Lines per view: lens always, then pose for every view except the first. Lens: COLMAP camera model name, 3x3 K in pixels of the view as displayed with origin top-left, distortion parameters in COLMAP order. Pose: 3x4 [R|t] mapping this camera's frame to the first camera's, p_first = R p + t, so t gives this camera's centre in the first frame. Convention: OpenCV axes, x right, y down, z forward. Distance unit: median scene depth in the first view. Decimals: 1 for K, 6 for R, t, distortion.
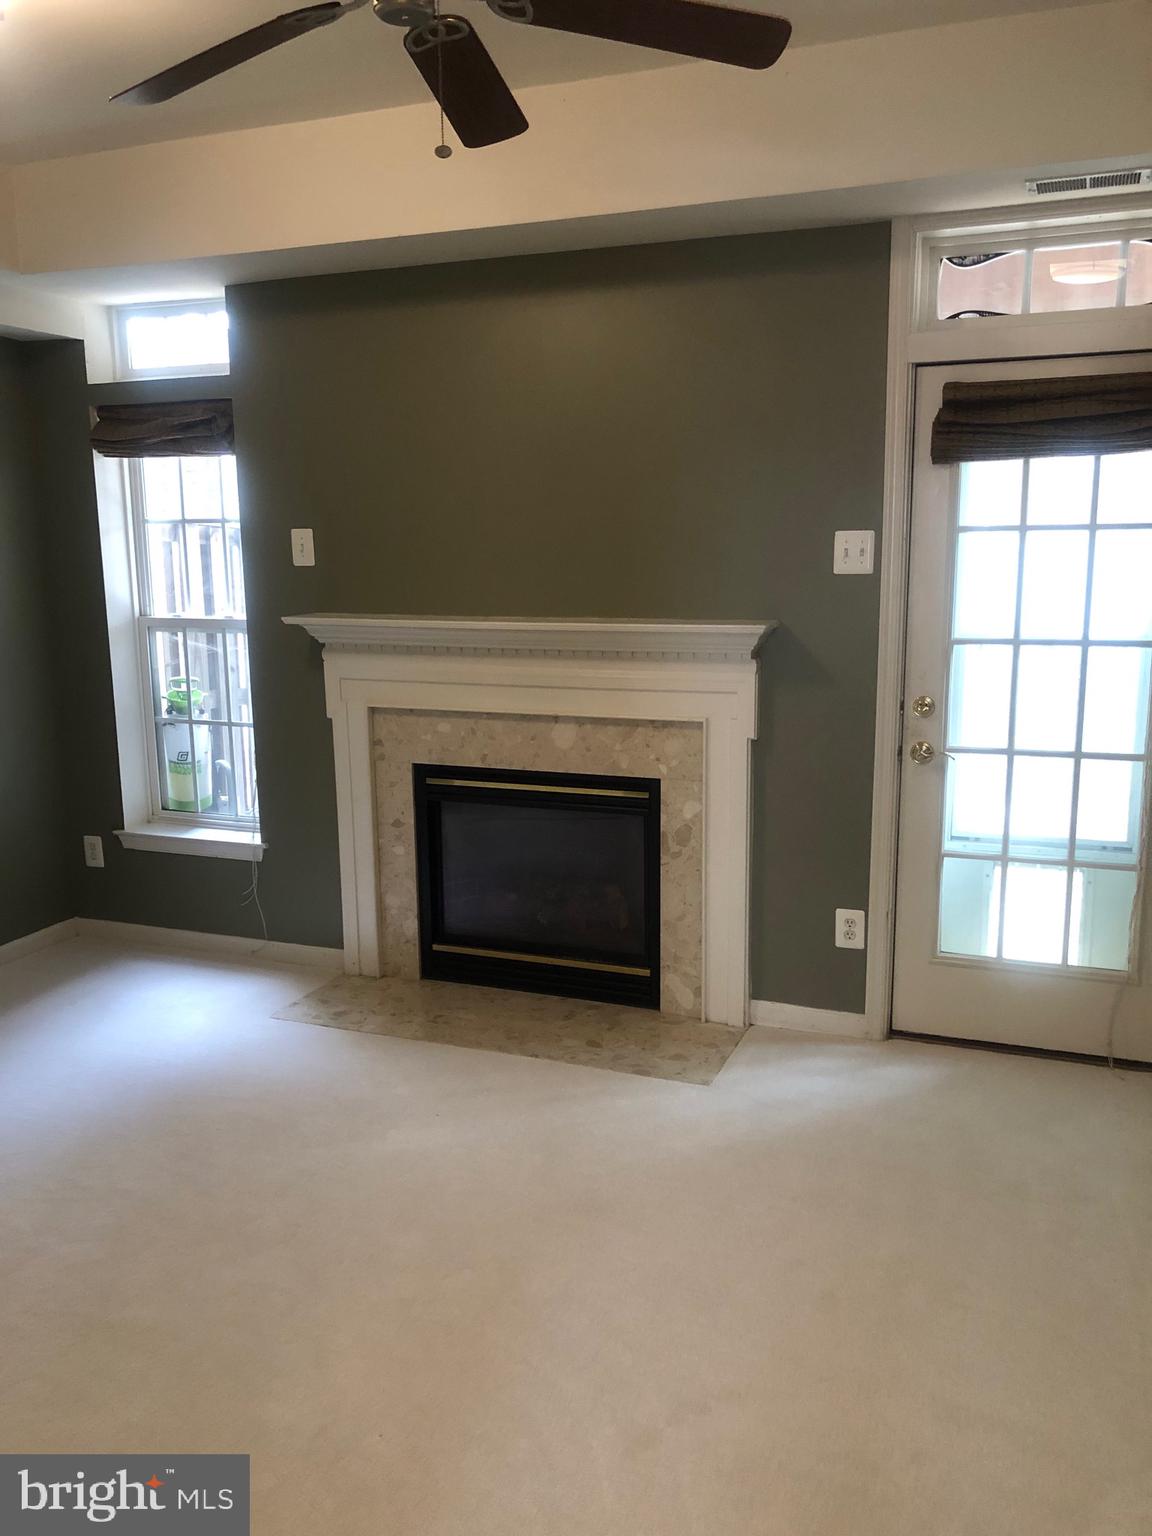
lens RADIAL K [[1256.2, 0, 578.0], [0, 1256.2, 764.0], [0, 0, 1]] dist [0.056618, -0.067322]
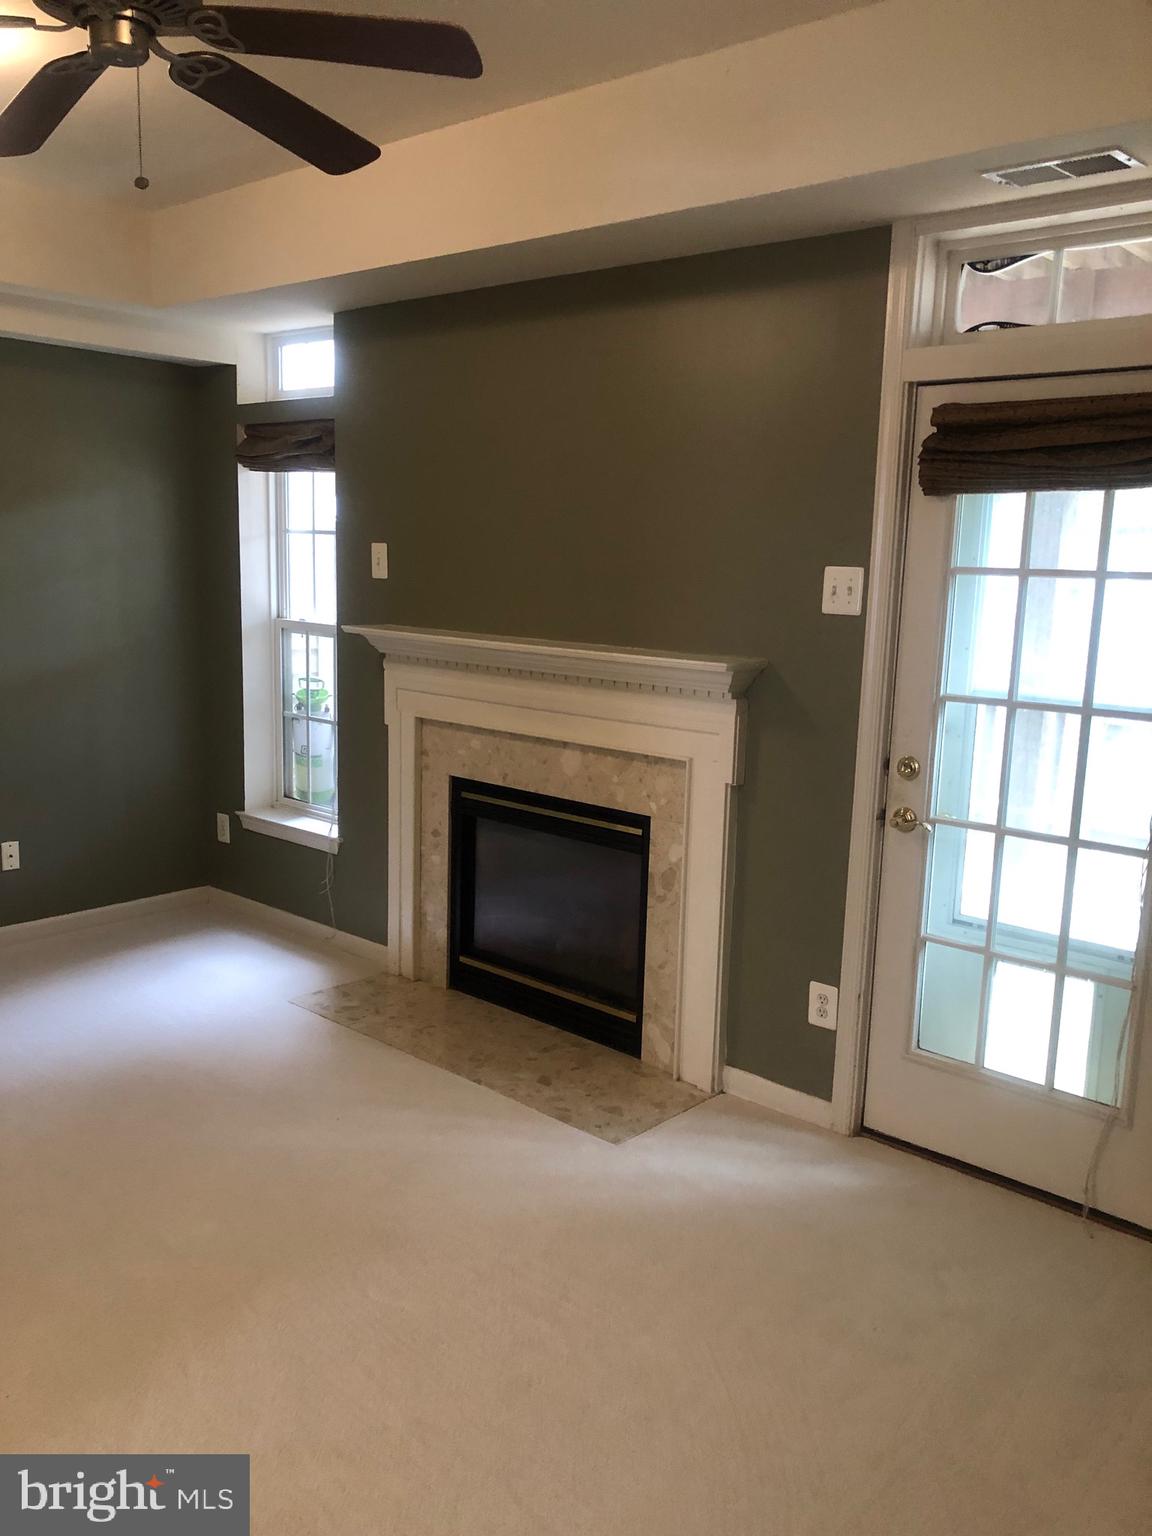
lens RADIAL K [[1256.2, 0, 568.5], [0, 1256.2, 759.2], [0, 0, 1]] dist [0.056618, -0.067322]
pose [[0.936800, 0.094923, -0.336744, 0.322049], [-0.100524, 0.994934, 0.000805, -0.026091], [0.335114, 0.033097, 0.941596, 0.080013]]
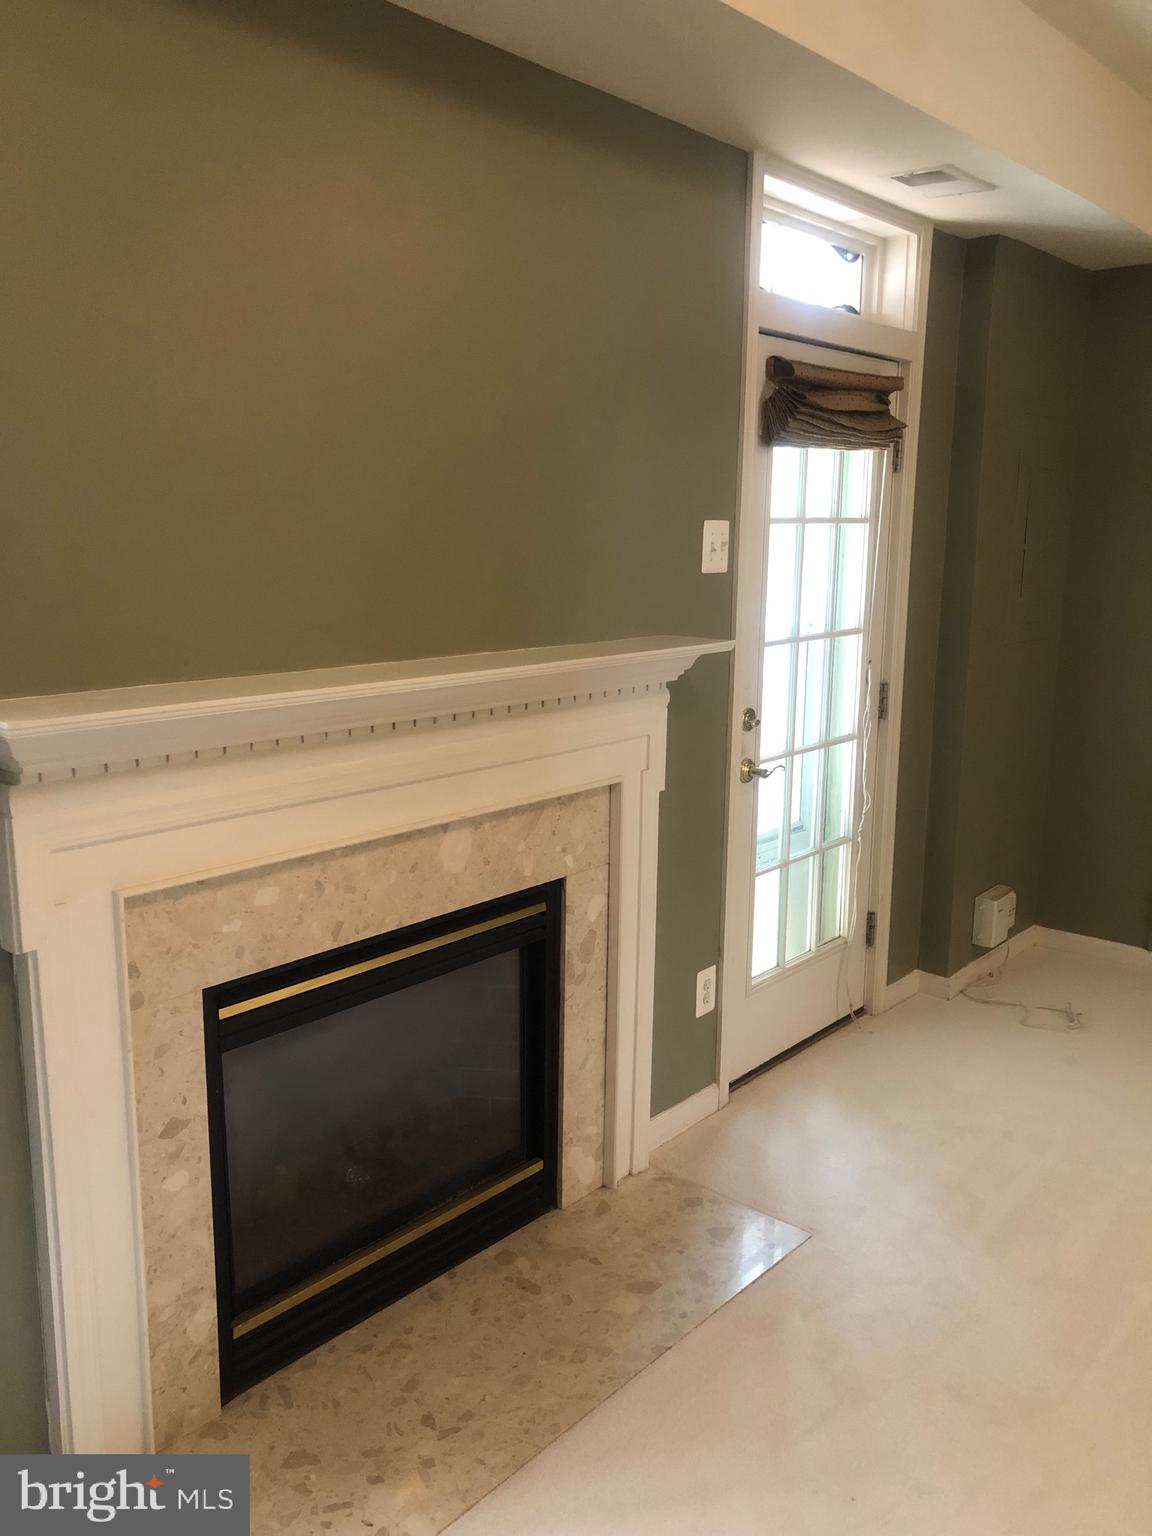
lens RADIAL K [[1256.2, 0, 576.6], [0, 1256.2, 756.0], [0, 0, 1]] dist [0.056618, -0.067322]
pose [[0.336257, -0.159867, 0.928102, -0.553751], [0.156002, 0.981328, 0.112515, -0.128235], [-0.928760, 0.106952, 0.354918, 0.740325]]
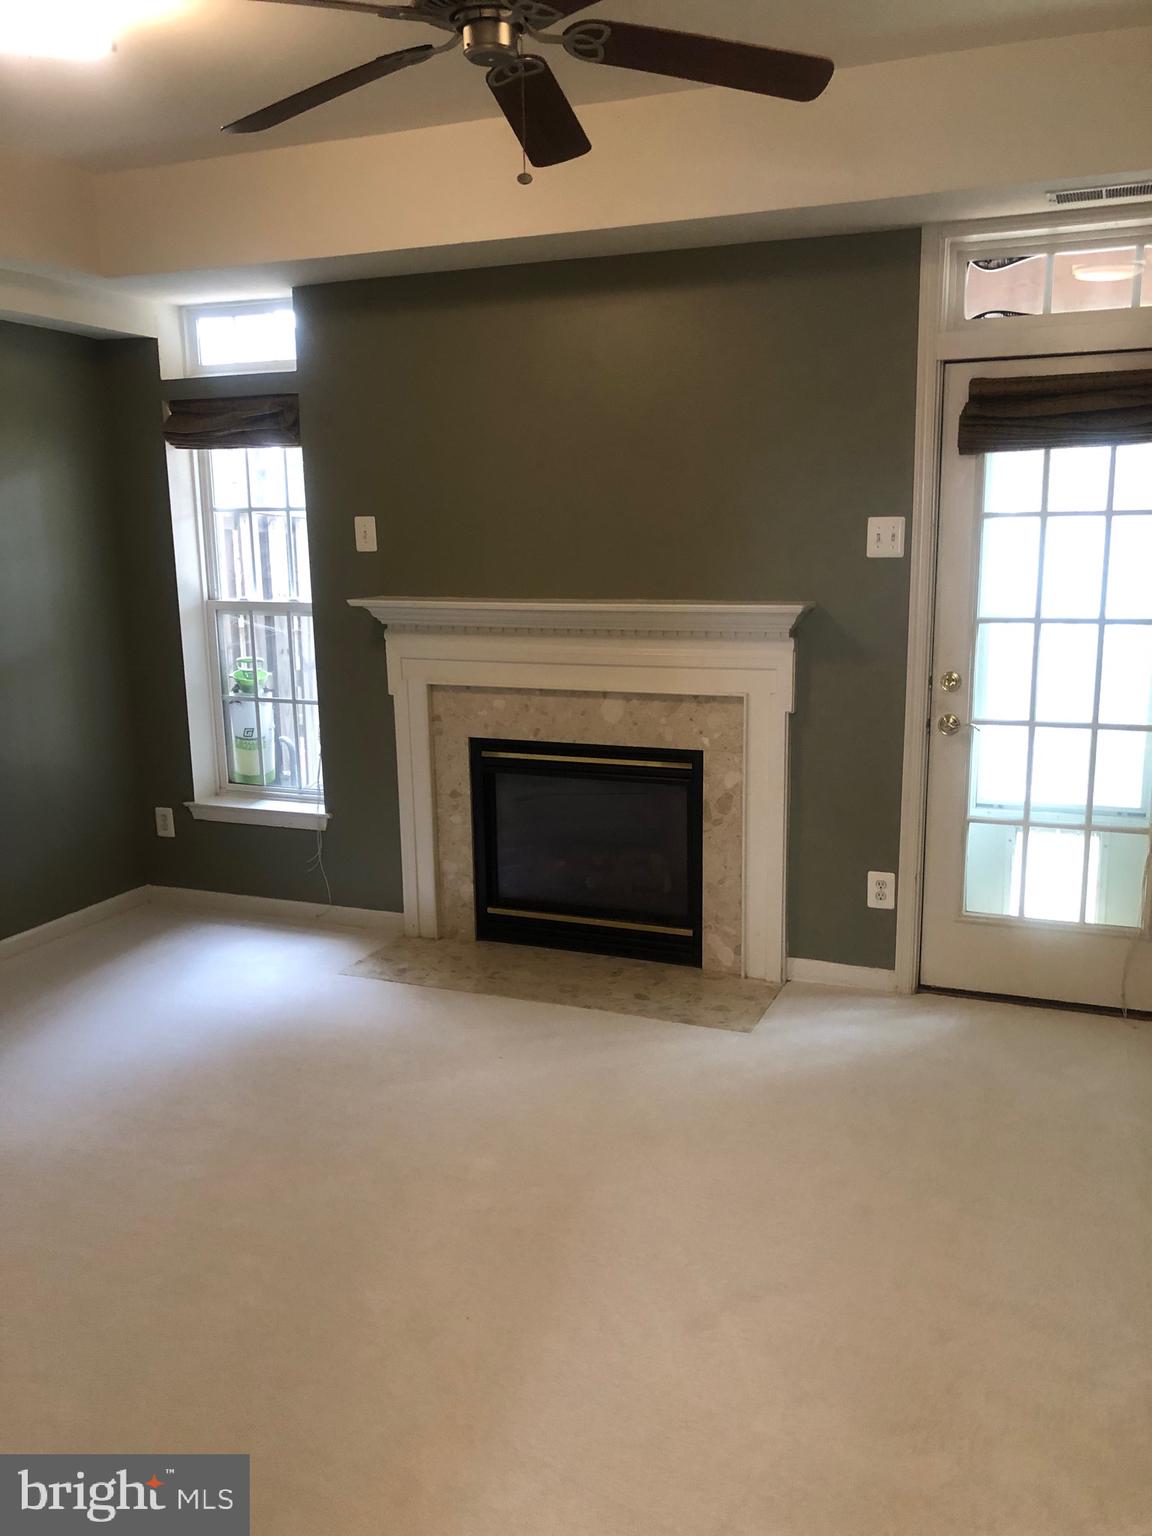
lens RADIAL K [[1256.2, 0, 595.3], [0, 1256.2, 765.1], [0, 0, 1]] dist [0.056618, -0.067322]
pose [[0.999979, -0.000376, -0.006474, -0.019052], [0.000439, 0.999951, 0.009855, 0.013563], [0.006470, -0.009857, 0.999930, -0.067867]]
